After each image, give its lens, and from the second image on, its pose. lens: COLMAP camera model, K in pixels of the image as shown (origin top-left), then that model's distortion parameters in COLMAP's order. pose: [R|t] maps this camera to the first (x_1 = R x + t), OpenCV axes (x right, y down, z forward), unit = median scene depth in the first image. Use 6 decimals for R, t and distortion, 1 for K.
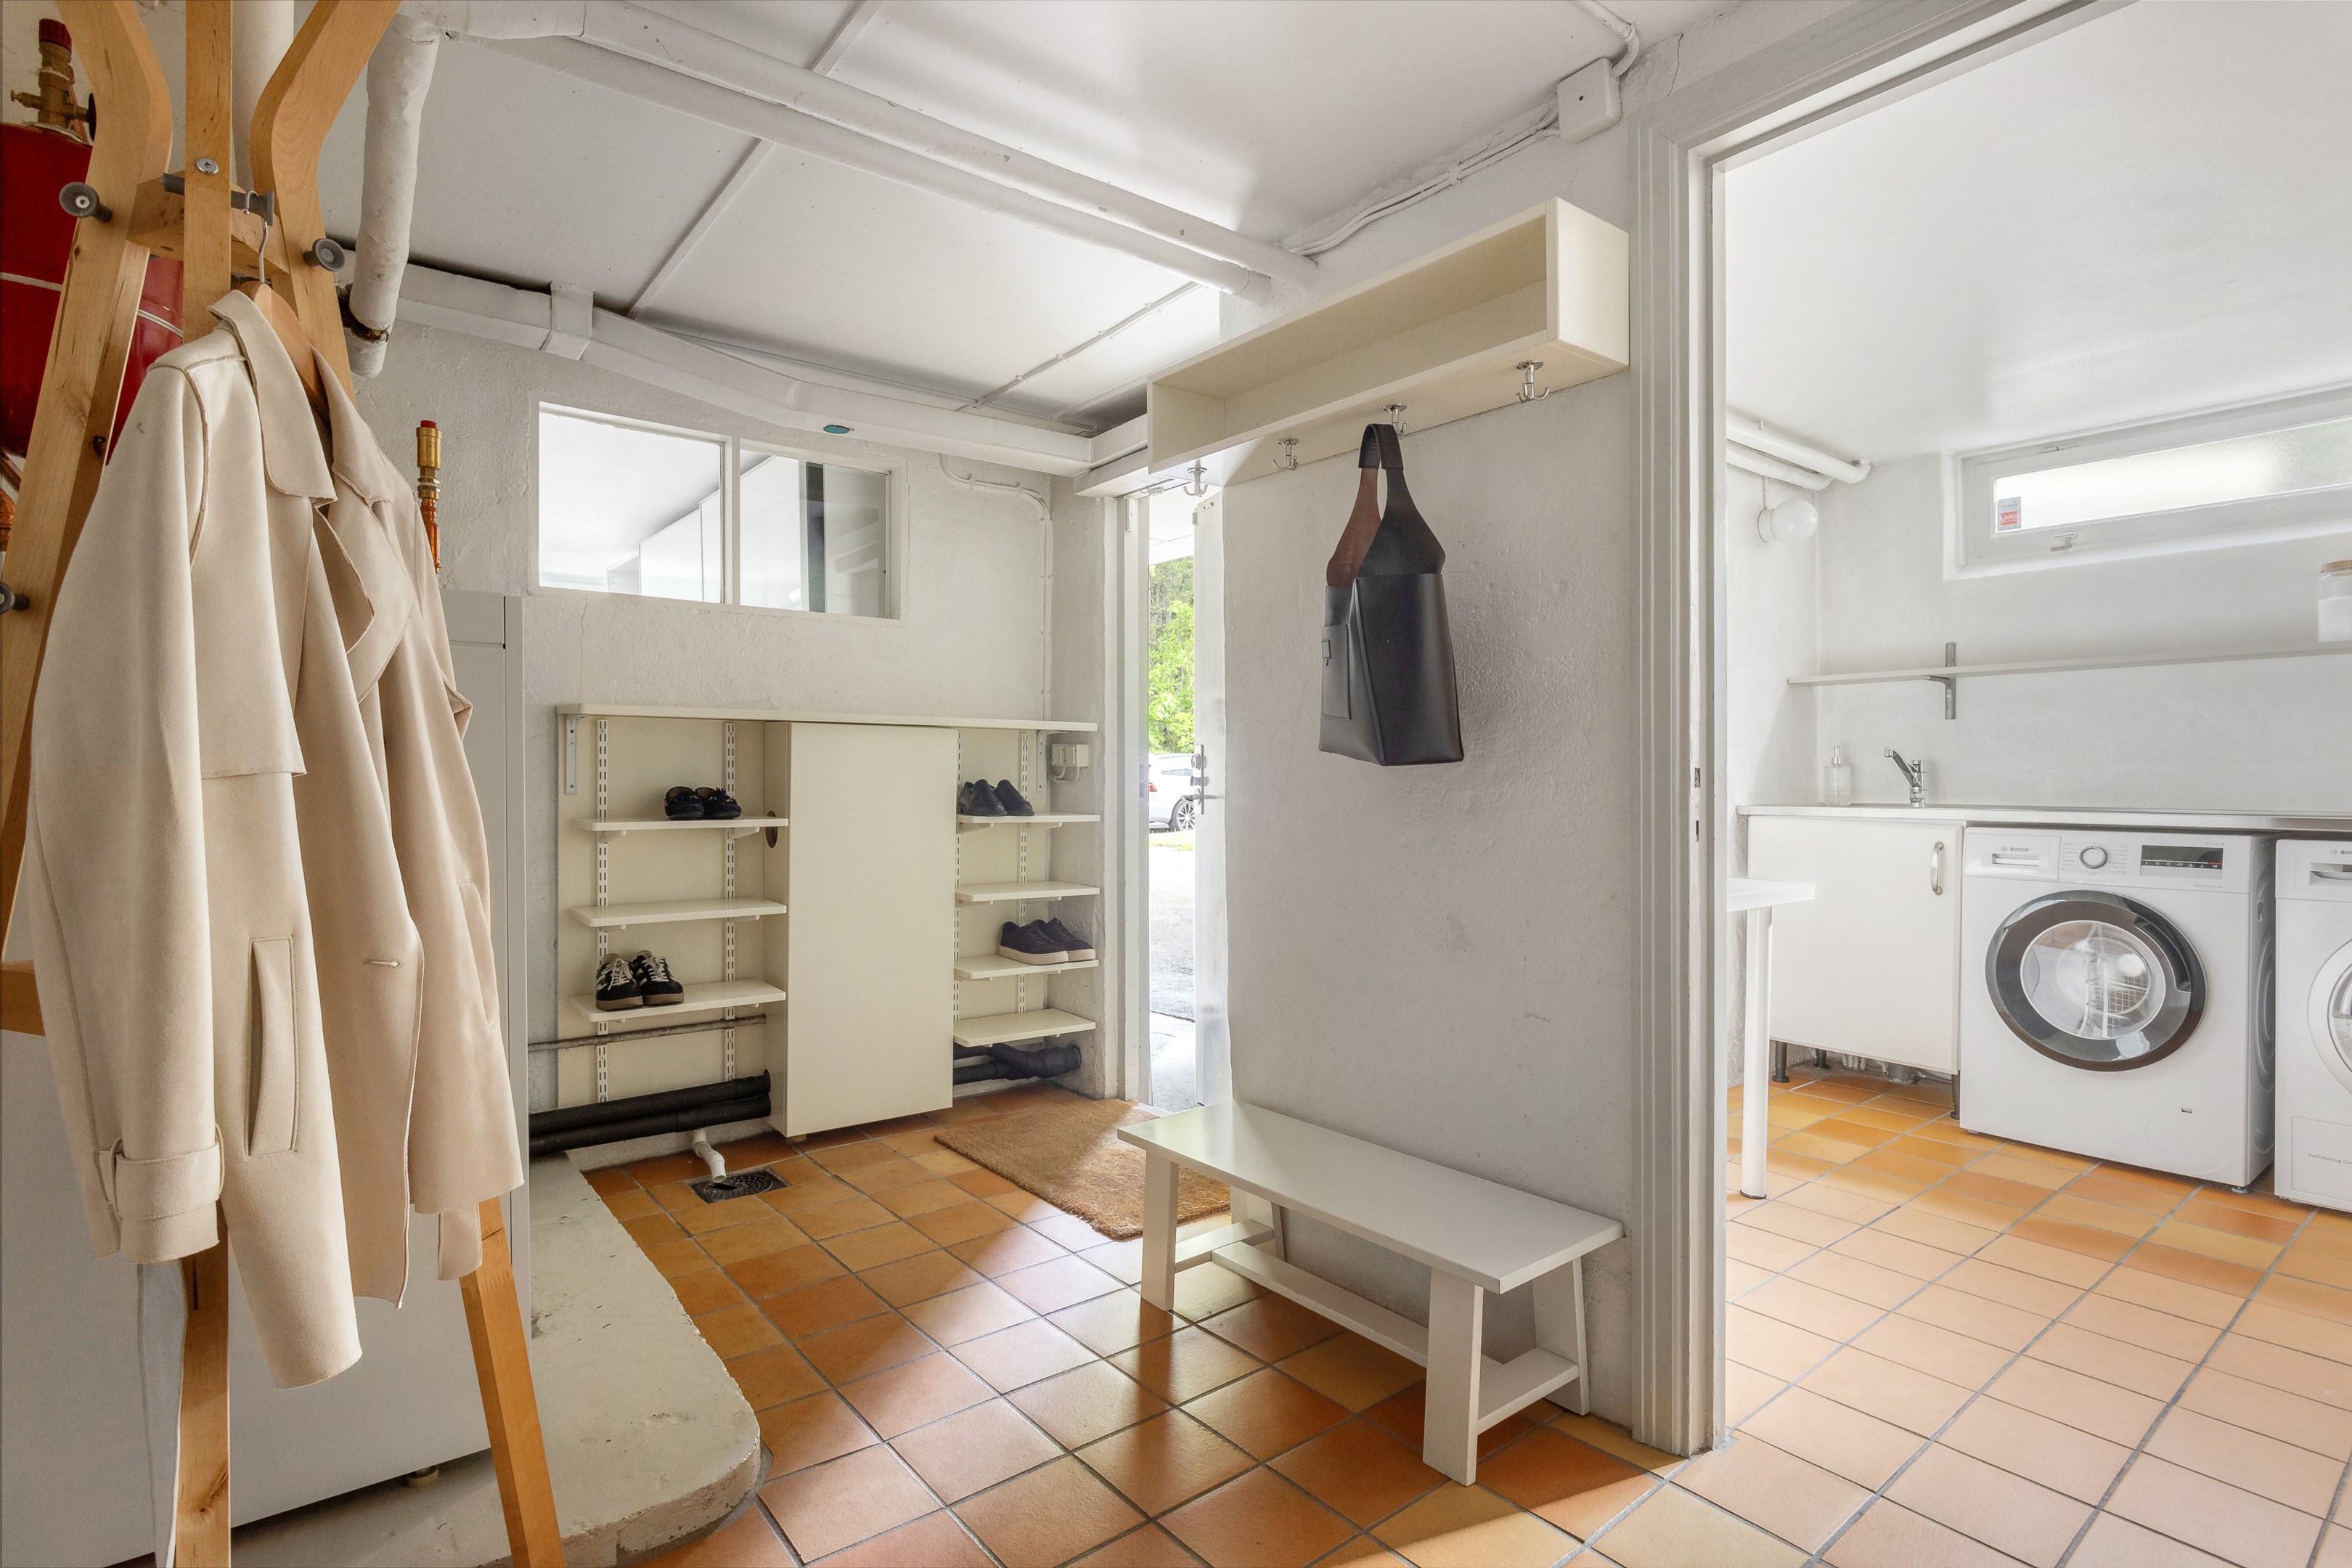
lens RADIAL K [[1179.4, 0, 1186.6], [0, 1179.4, 787.5], [0, 0, 1]] dist [-0.012551, 0.000120]
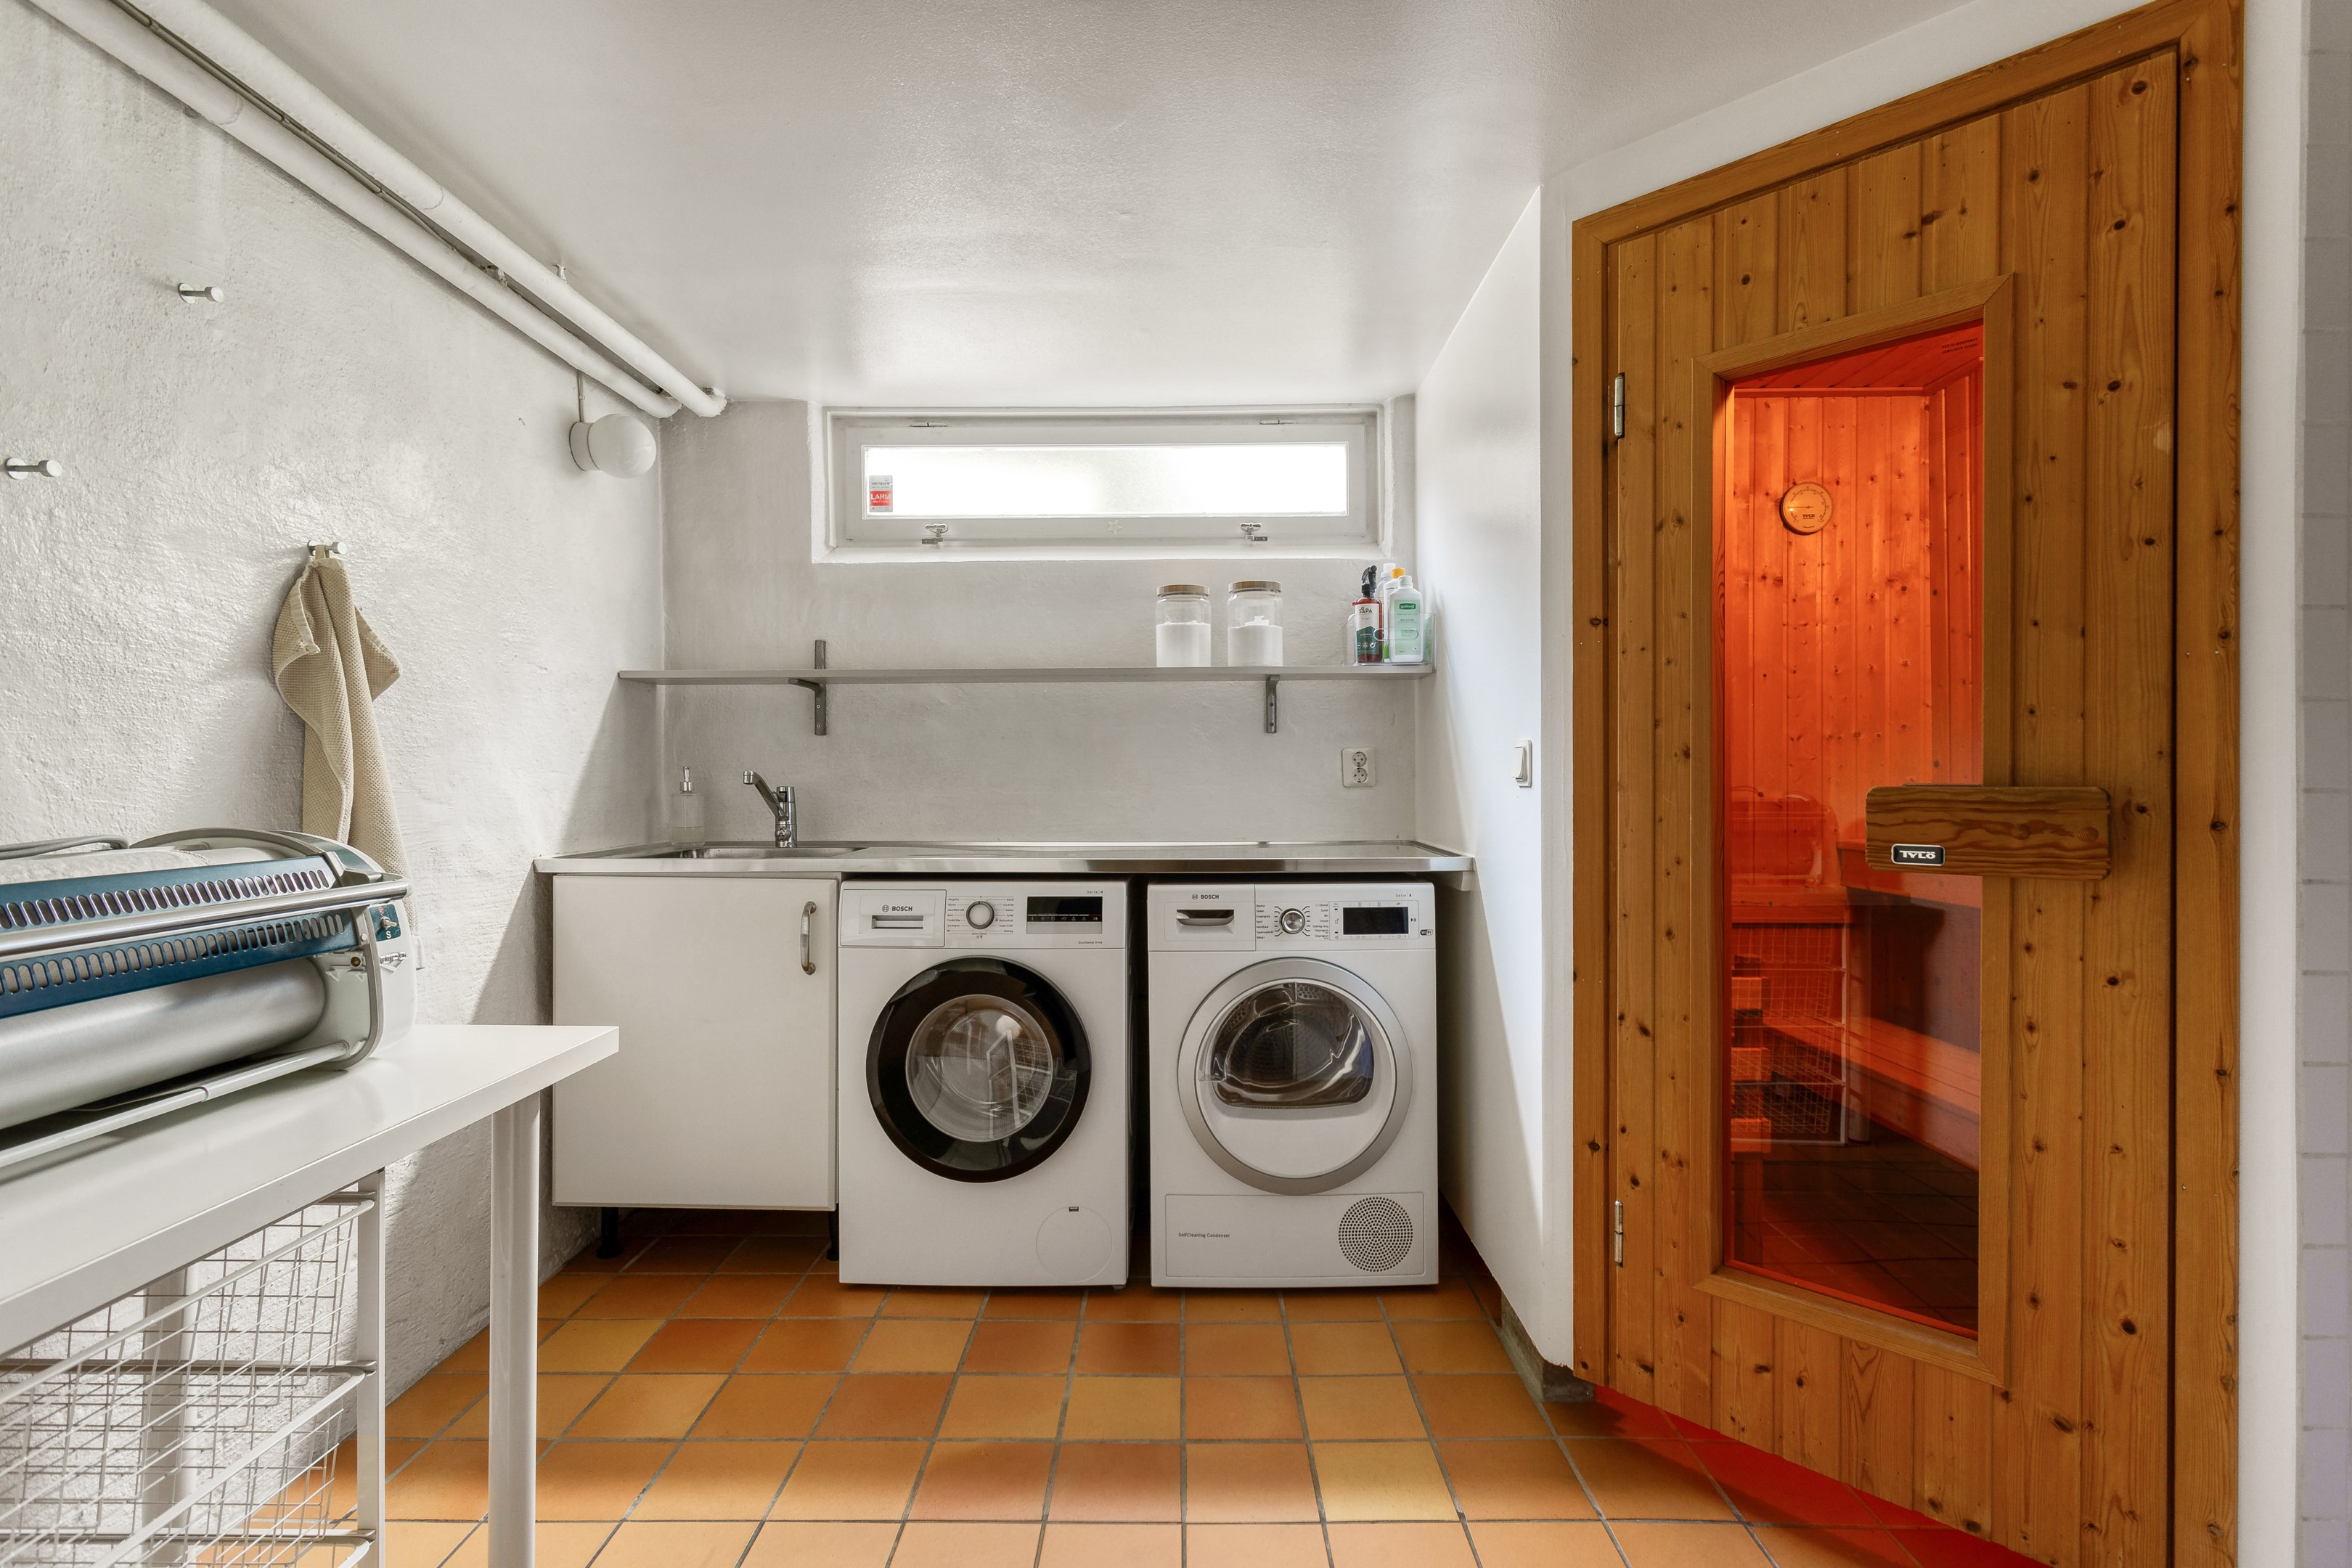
lens RADIAL K [[1185.6, 0, 1169.3], [0, 1185.6, 778.3], [0, 0, 1]] dist [-0.004309, 0.000219]
pose [[0.645431, -0.002948, 0.763813, 0.222352], [0.007308, 0.999971, -0.002316, -0.029825], [-0.763784, 0.007077, 0.645433, 0.352751]]
